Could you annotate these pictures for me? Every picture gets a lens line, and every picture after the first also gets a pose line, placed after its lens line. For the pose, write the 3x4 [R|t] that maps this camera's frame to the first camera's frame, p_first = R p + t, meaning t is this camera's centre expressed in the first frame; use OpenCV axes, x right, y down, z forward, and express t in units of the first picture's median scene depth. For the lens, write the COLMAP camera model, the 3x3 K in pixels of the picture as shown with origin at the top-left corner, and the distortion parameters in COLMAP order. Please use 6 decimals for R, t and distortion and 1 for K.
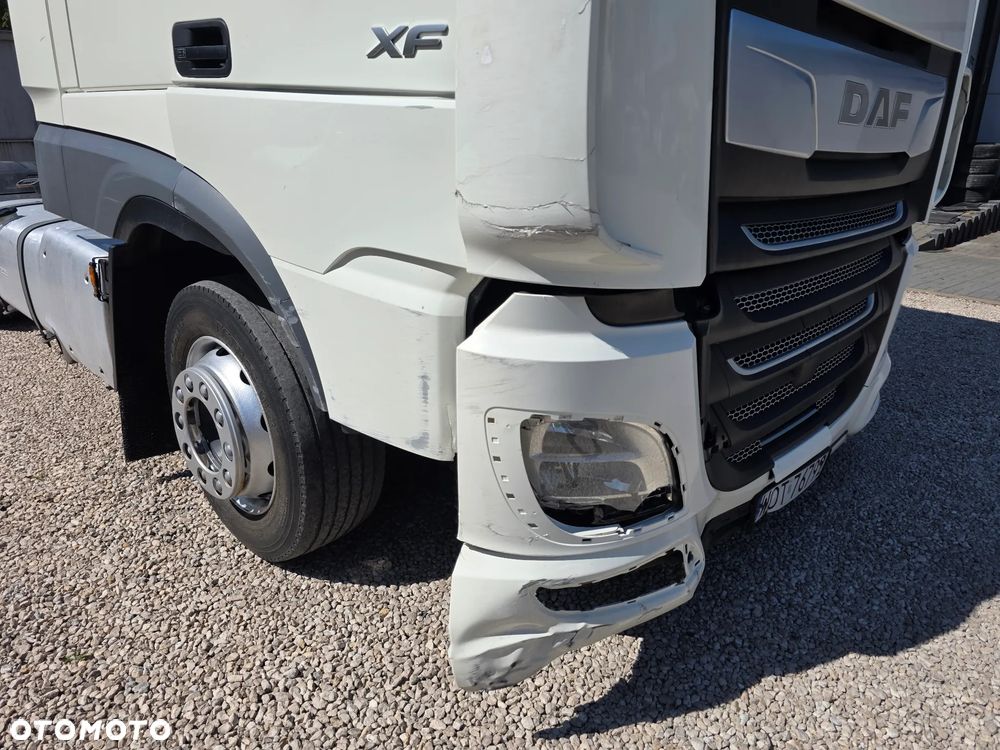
lens RADIAL K [[681.5, 0, 503.0], [0, 681.5, 371.8], [0, 0, 1]] dist [0.021515, -0.014245]
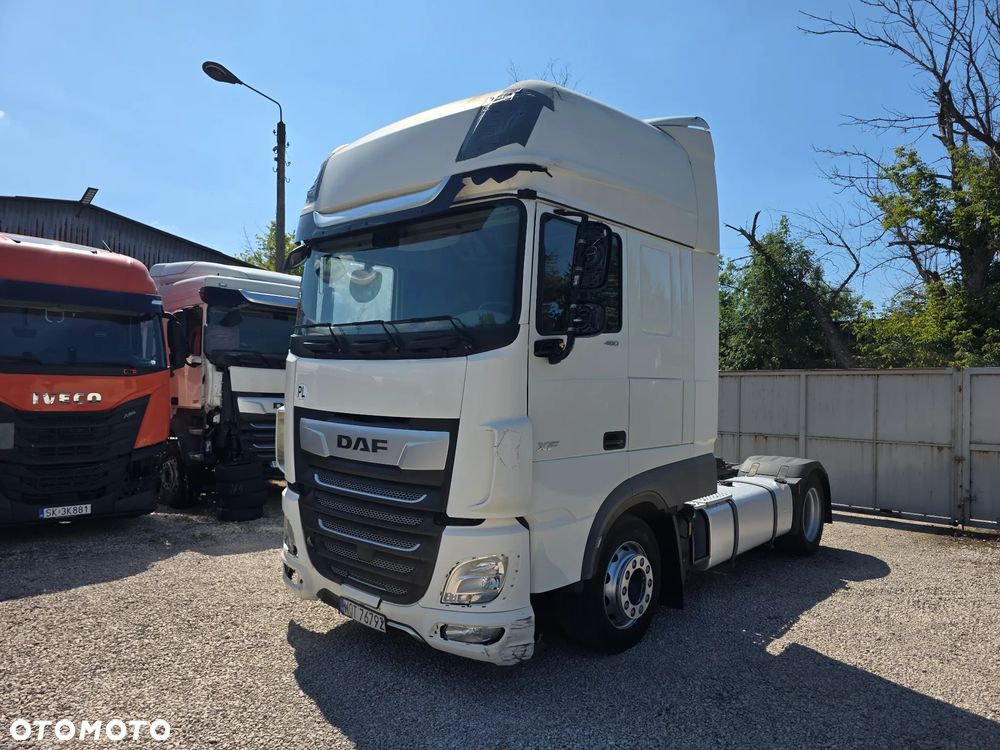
lens RADIAL K [[670.8, 0, 503.2], [0, 670.8, 382.6], [0, 0, 1]] dist [0.059858, -0.051156]
pose [[0.036191, -0.028762, -0.998931, 3.241702], [-0.352323, 0.935037, -0.039687, -0.720782], [0.935179, 0.353382, 0.023706, 1.431041]]
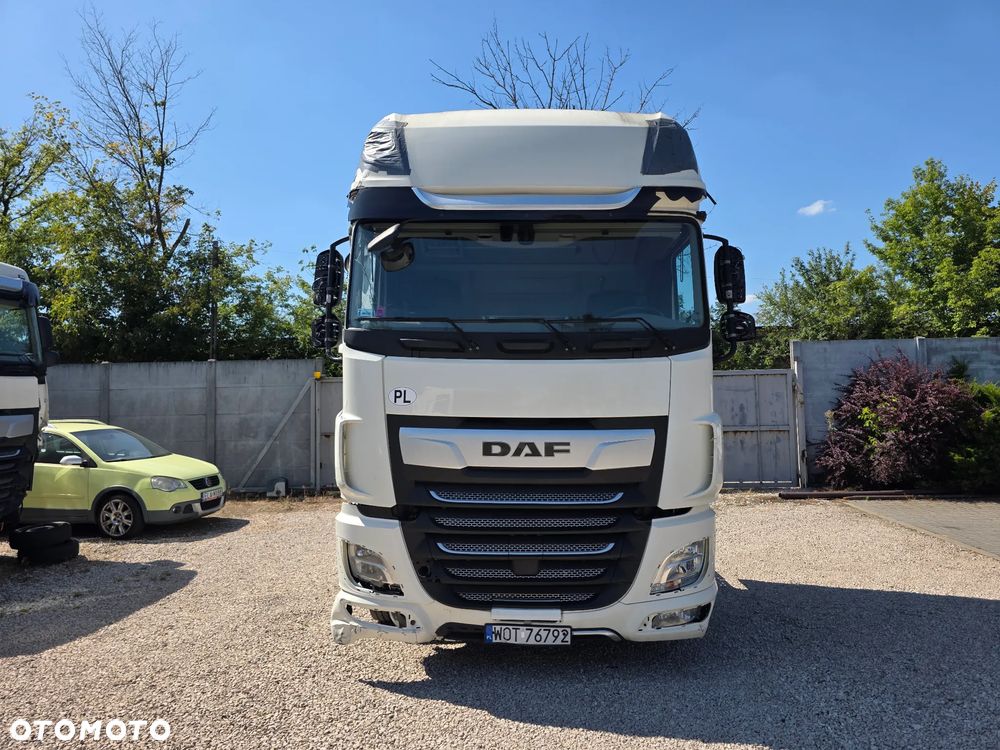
lens RADIAL K [[670.8, 0, 508.0], [0, 670.8, 369.3], [0, 0, 1]] dist [0.059858, -0.051156]
pose [[0.676302, -0.058074, -0.734332, 2.352297], [-0.226642, 0.932125, -0.282448, 0.029468], [0.700891, 0.357450, 0.617236, -0.606309]]
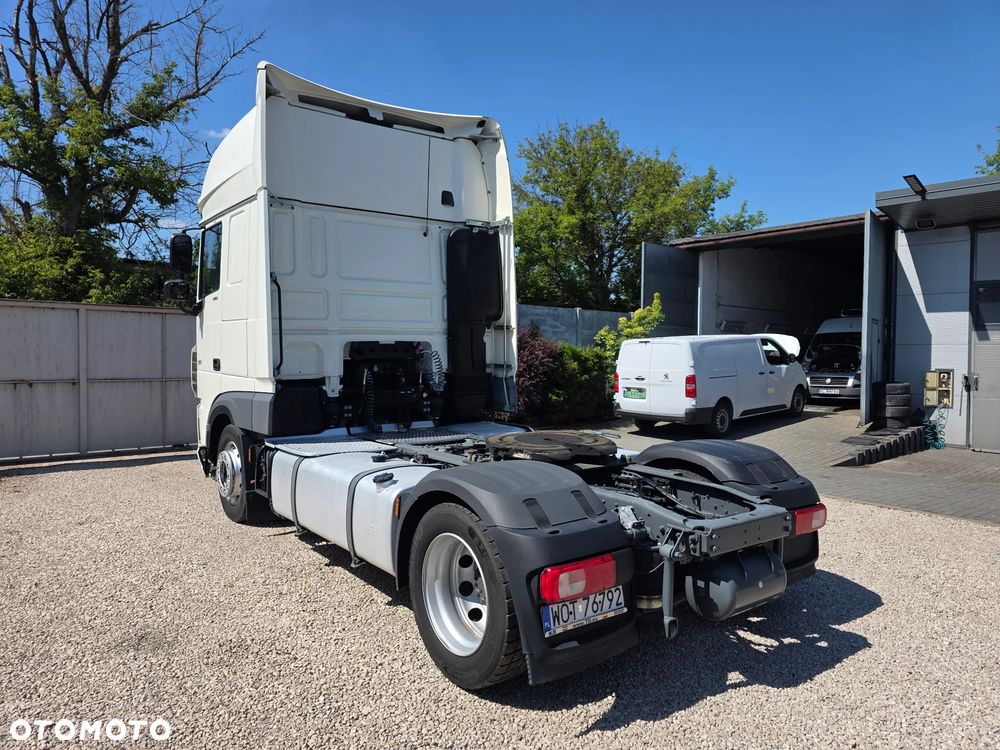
lens RADIAL K [[670.8, 0, 503.1], [0, 670.8, 368.2], [0, 0, 1]] dist [0.059858, -0.051156]
pose [[0.999741, 0.005863, -0.021978, 0.069904], [-0.012483, 0.949131, -0.314635, 0.269060], [0.019016, 0.314828, 0.948958, -1.280212]]
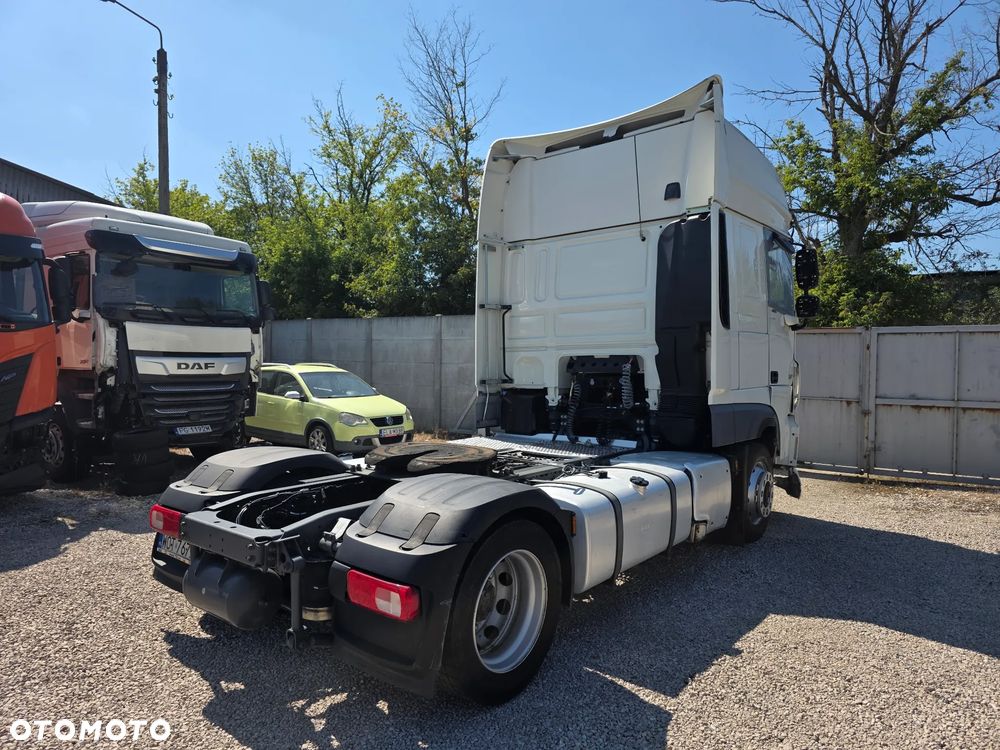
lens RADIAL K [[670.8, 0, 498.7], [0, 670.8, 369.6], [0, 0, 1]] dist [0.059858, -0.051156]
pose [[0.201232, 0.010123, -0.979491, 2.975929], [-0.341693, 0.937862, -0.060506, -0.569248], [0.918015, 0.346861, 0.192187, 1.058067]]
